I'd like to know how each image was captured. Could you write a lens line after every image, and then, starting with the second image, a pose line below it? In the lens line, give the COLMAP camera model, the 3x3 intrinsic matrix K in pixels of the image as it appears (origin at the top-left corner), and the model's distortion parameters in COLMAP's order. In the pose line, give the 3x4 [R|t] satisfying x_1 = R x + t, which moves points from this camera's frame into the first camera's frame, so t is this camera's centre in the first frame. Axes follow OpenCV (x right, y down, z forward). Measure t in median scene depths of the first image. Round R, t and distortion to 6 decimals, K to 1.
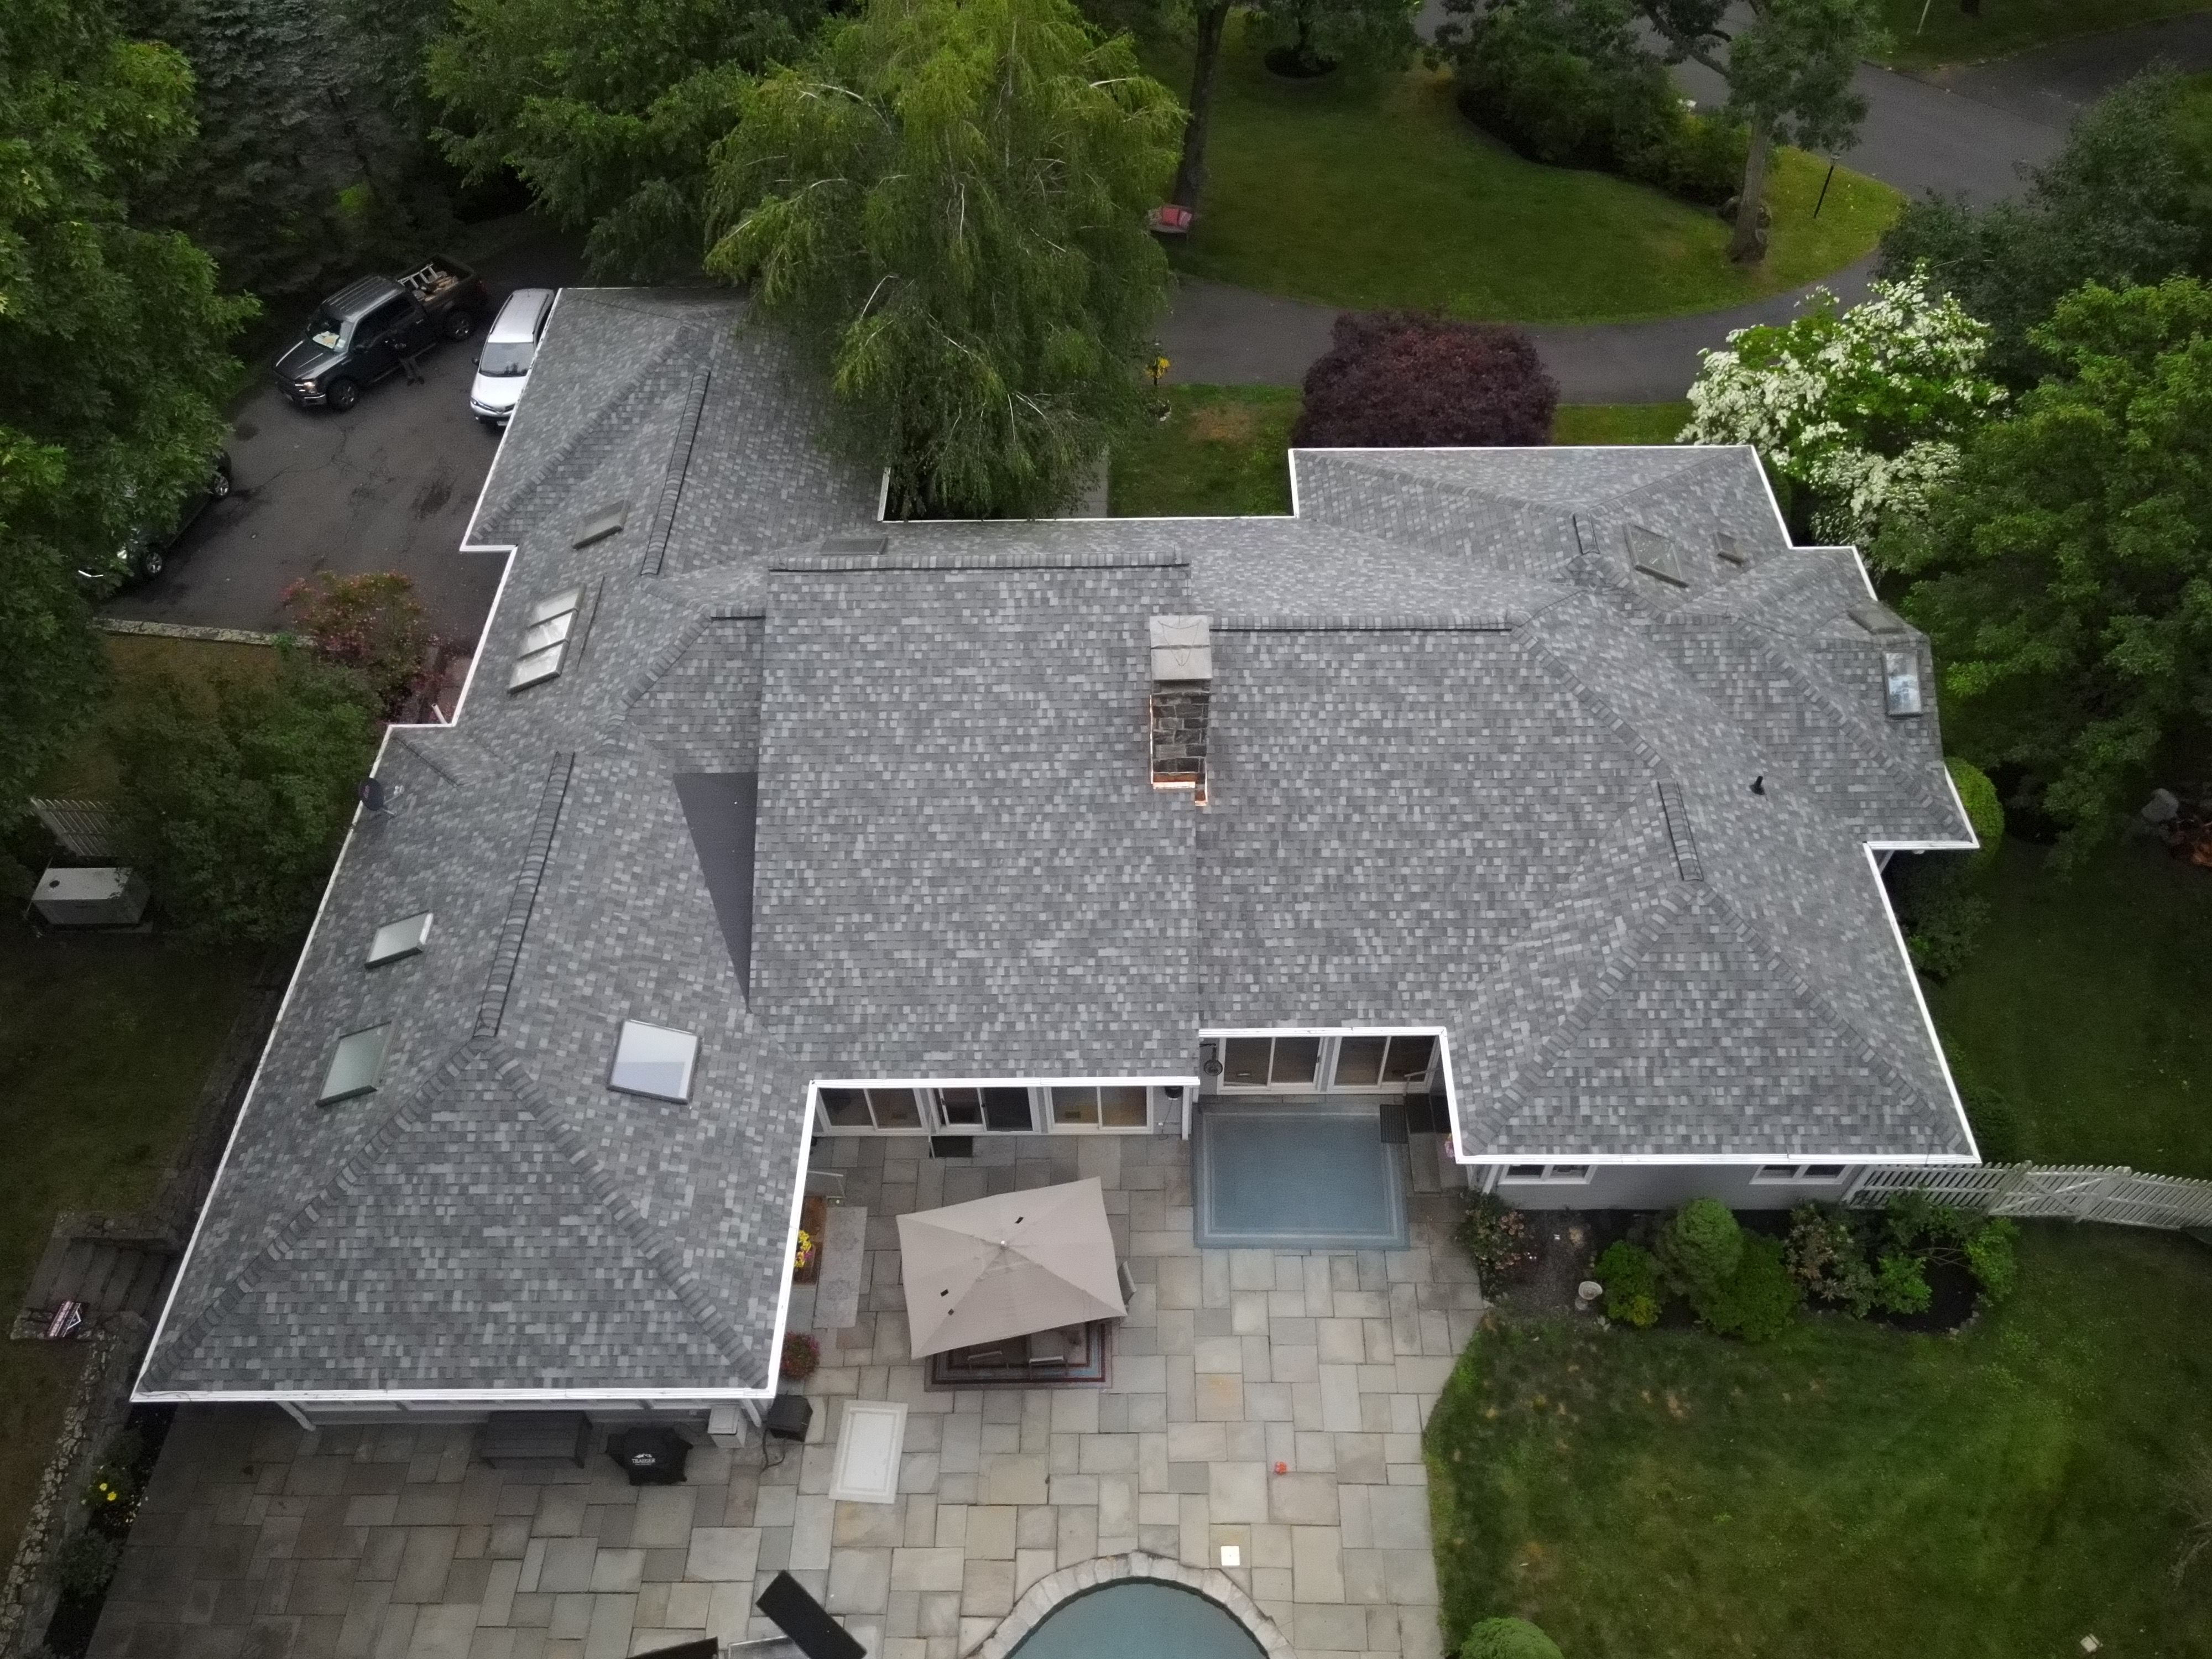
lens RADIAL K [[1619.1, 0, 1107.2], [0, 1619.1, 826.0], [0, 0, 1]] dist [0.008383, 0.021919]
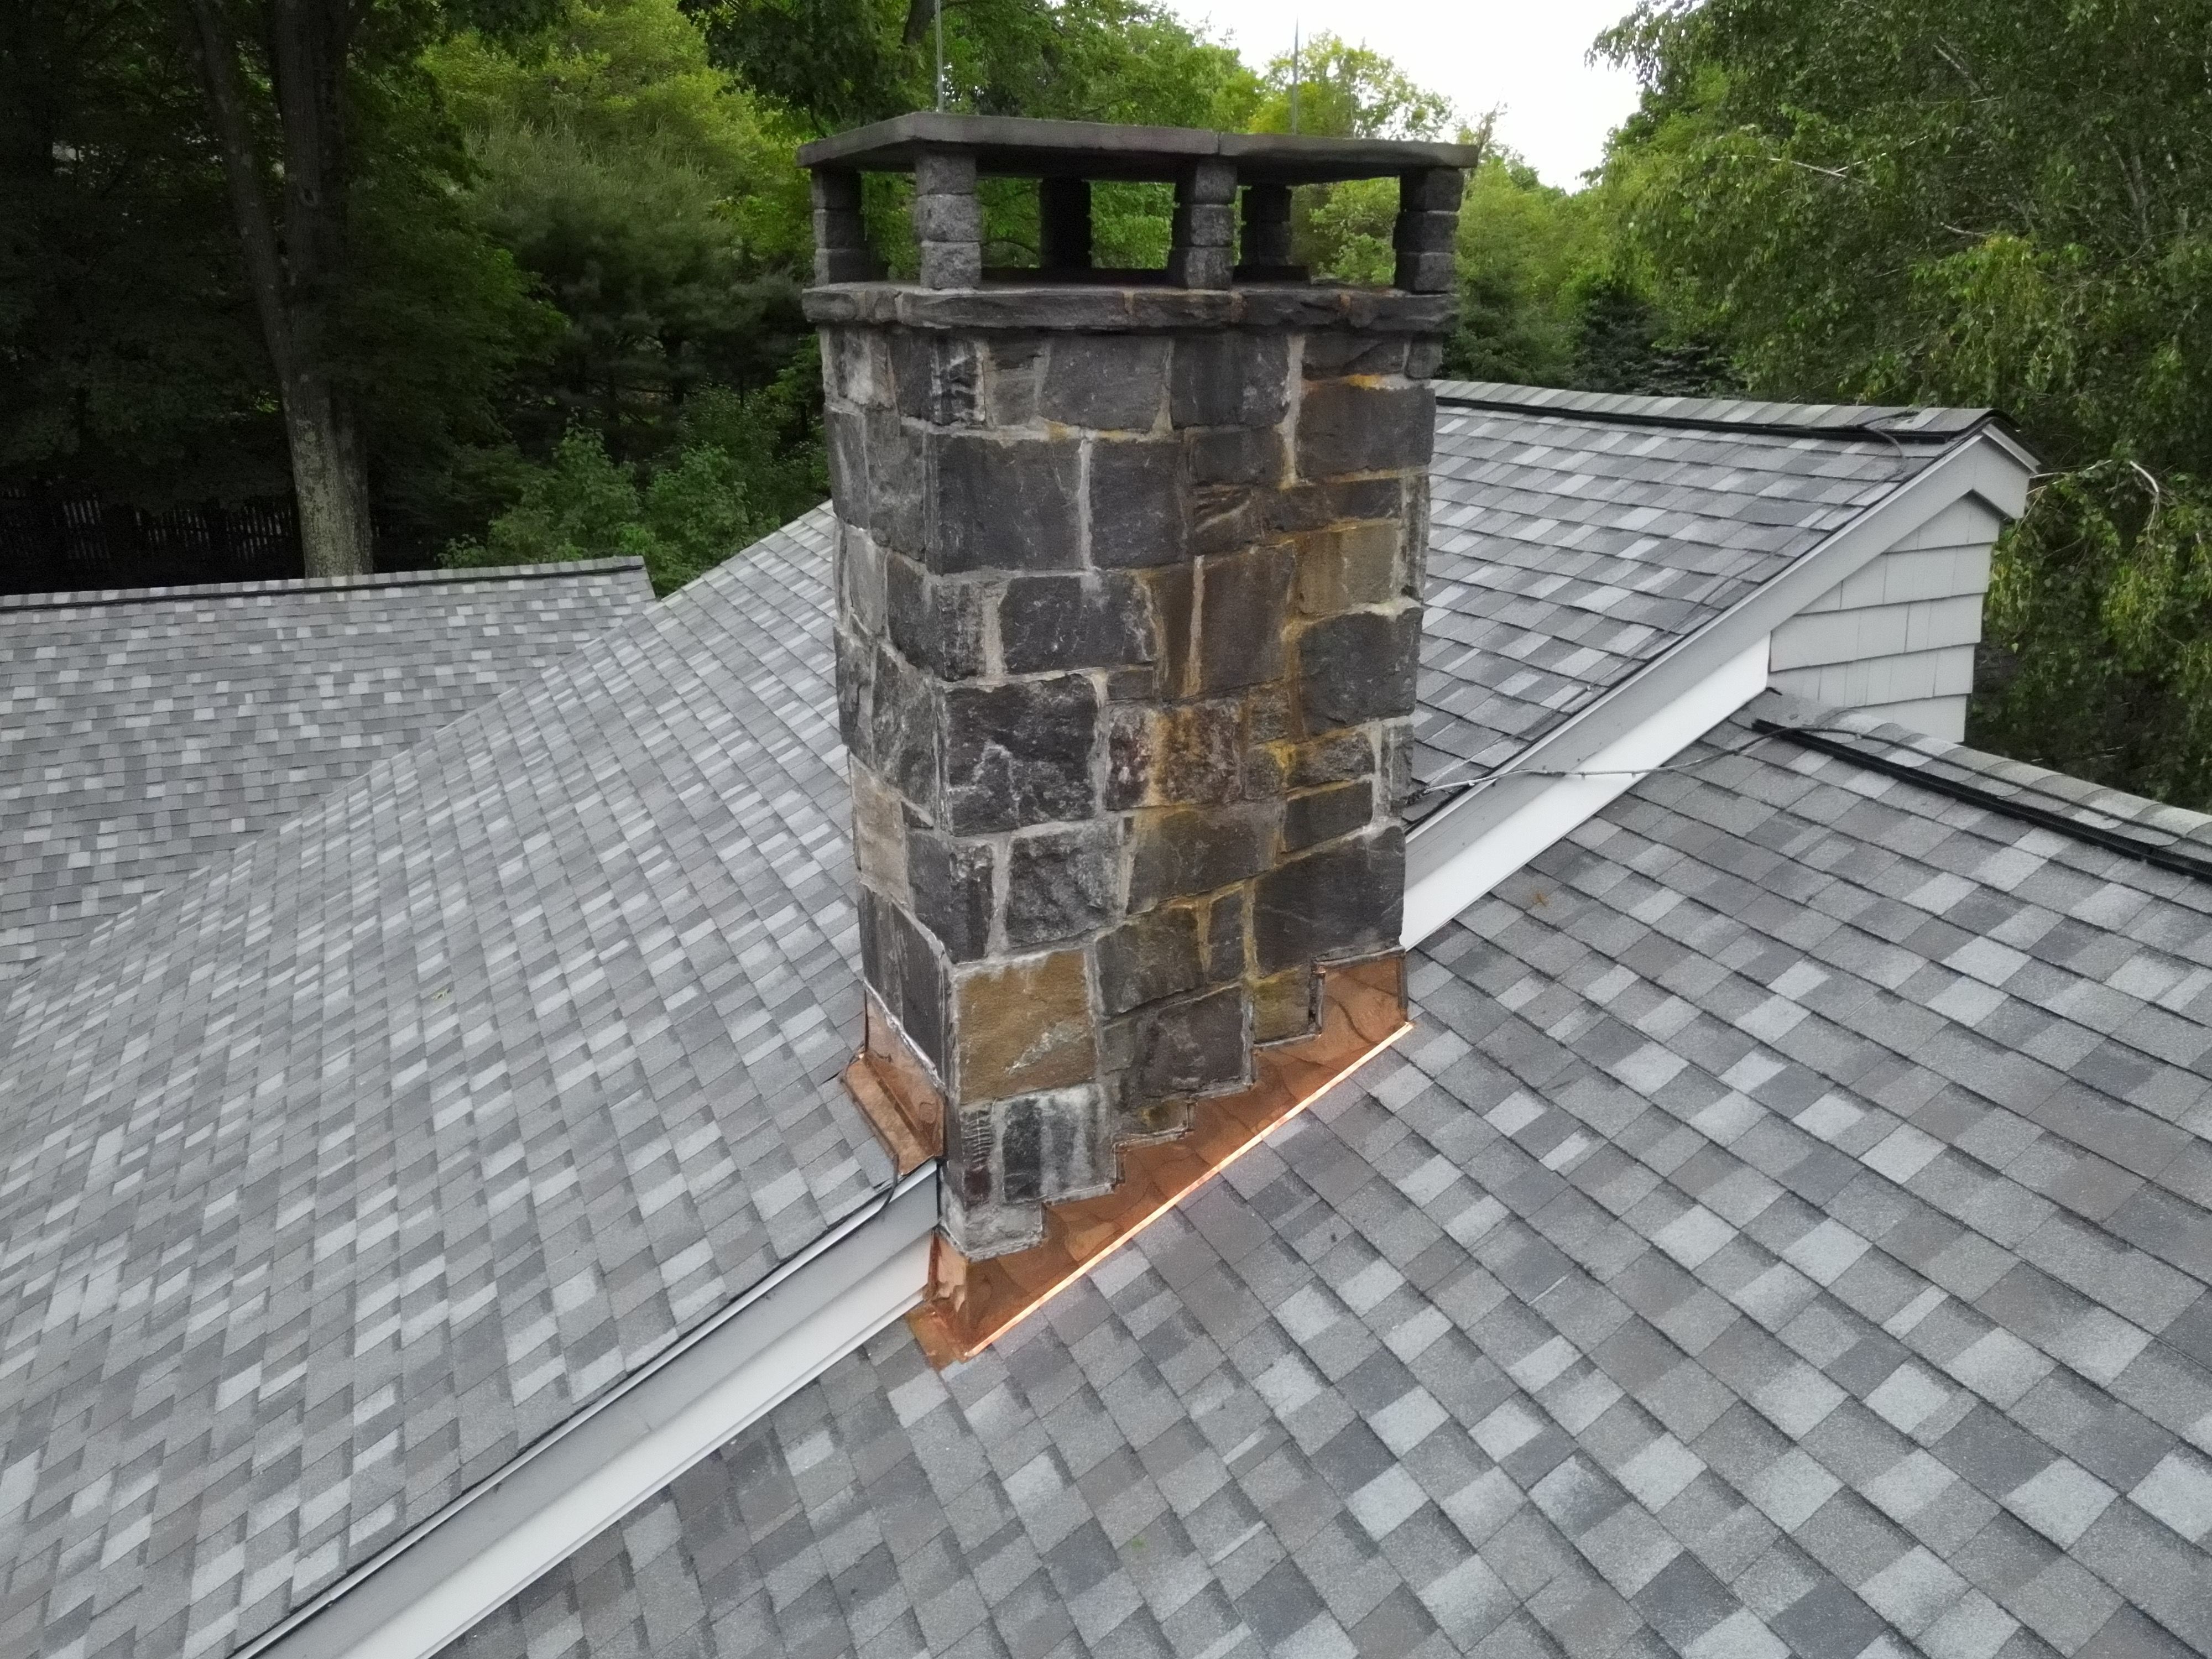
lens RADIAL K [[1619.1, 0, 1118.5], [0, 1619.1, 828.1], [0, 0, 1]] dist [0.008383, 0.021919]
pose [[0.419768, 0.309505, -0.853230, 0.186972], [-0.715663, 0.691044, -0.101415, -0.046047], [0.558230, 0.653196, 0.511579, 0.907802]]
